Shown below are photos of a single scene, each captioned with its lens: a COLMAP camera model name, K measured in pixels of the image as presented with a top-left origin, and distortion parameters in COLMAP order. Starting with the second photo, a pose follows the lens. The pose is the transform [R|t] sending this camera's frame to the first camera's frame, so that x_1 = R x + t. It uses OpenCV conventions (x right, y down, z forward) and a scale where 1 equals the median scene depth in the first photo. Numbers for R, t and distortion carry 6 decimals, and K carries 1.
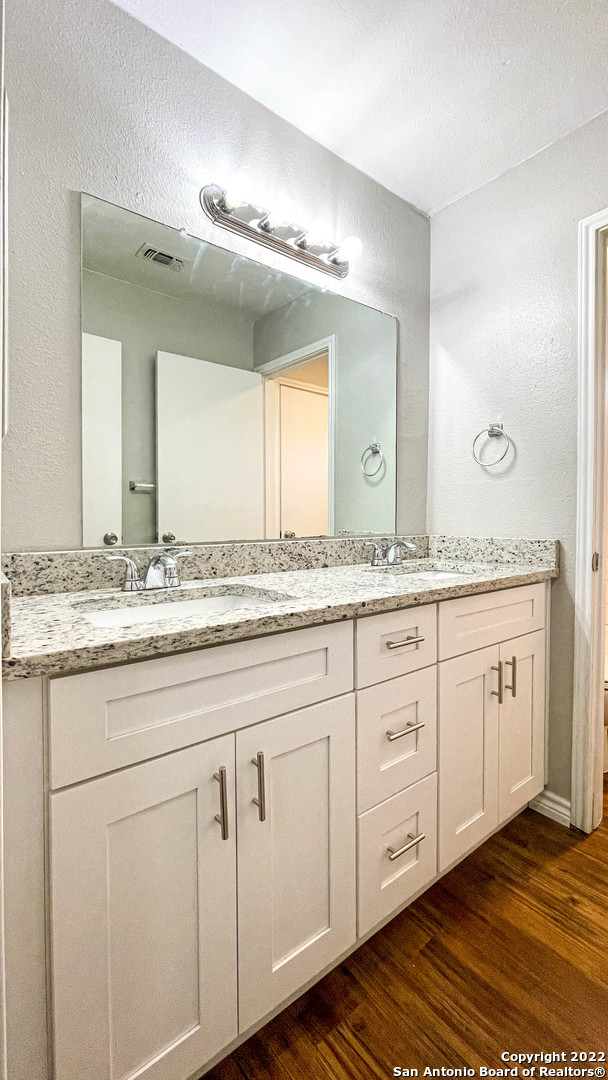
lens RADIAL K [[477.1, 0, 356.6], [0, 477.1, 527.5], [0, 0, 1]] dist [0.005707, -0.000926]
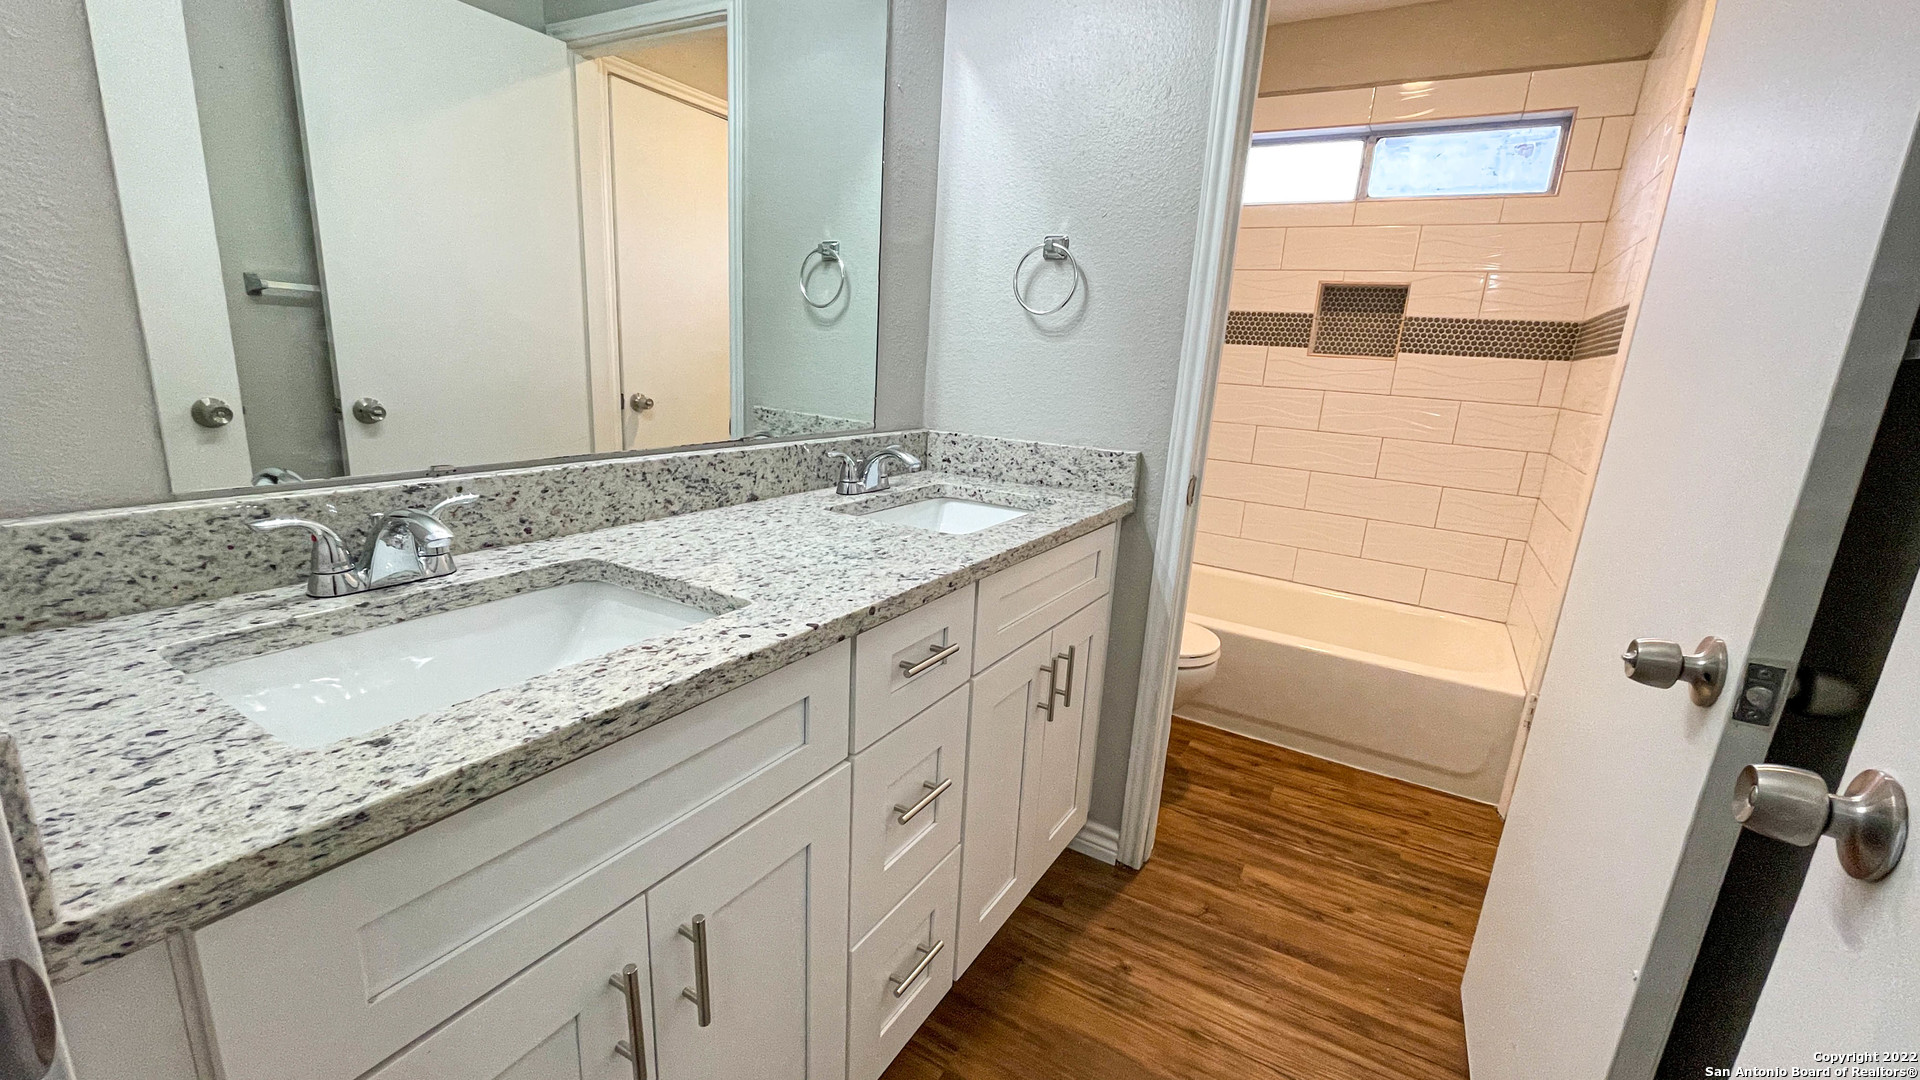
lens RADIAL K [[780.7, 0, 989.4], [0, 780.7, 543.9], [0, 0, 1]] dist [0.000432, 0.000929]
pose [[0.944658, -0.011785, 0.327845, -0.113351], [-0.067044, 0.971328, 0.228095, -0.092611], [-0.321133, -0.237452, 0.916782, 0.135123]]
